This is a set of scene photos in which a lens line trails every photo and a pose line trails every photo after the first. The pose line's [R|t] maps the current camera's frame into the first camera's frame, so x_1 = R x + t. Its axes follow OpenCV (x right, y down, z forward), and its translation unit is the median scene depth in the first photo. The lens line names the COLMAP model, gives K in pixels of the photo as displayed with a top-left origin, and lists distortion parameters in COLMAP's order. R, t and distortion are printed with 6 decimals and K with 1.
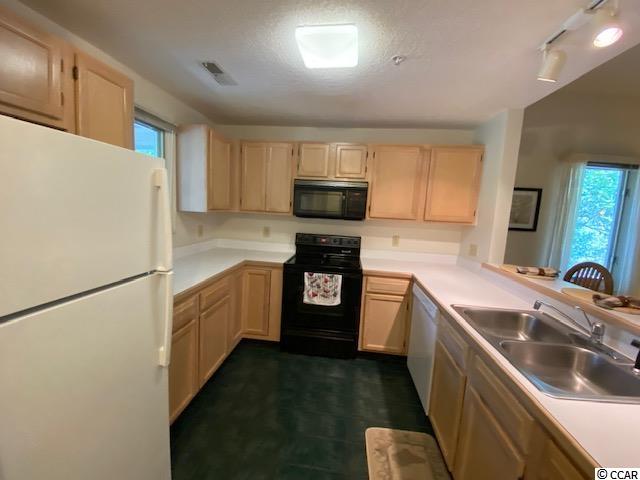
lens RADIAL K [[258.9, 0, 320.0], [0, 258.9, 240.0], [0, 0, 1]] dist [0.014919, -0.017670]
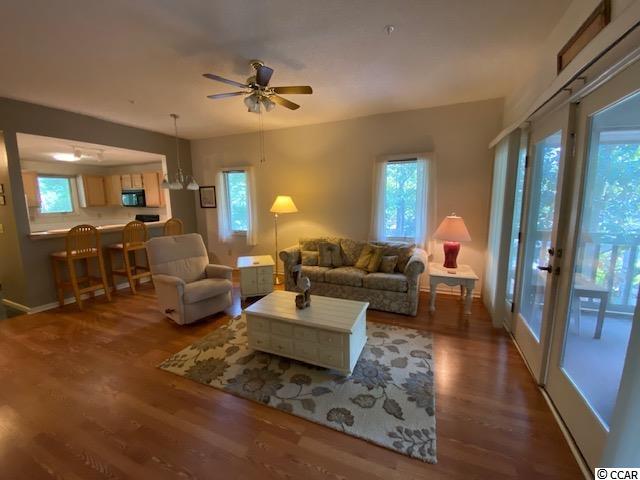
lens RADIAL K [[258.9, 0, 320.0], [0, 258.9, 240.0], [0, 0, 1]] dist [0.014919, -0.017670]
pose [[0.954928, -0.017326, -0.296332, 2.274742], [0.020268, 0.999771, 0.006859, 0.224317], [0.296146, -0.012556, 0.955060, -0.698744]]
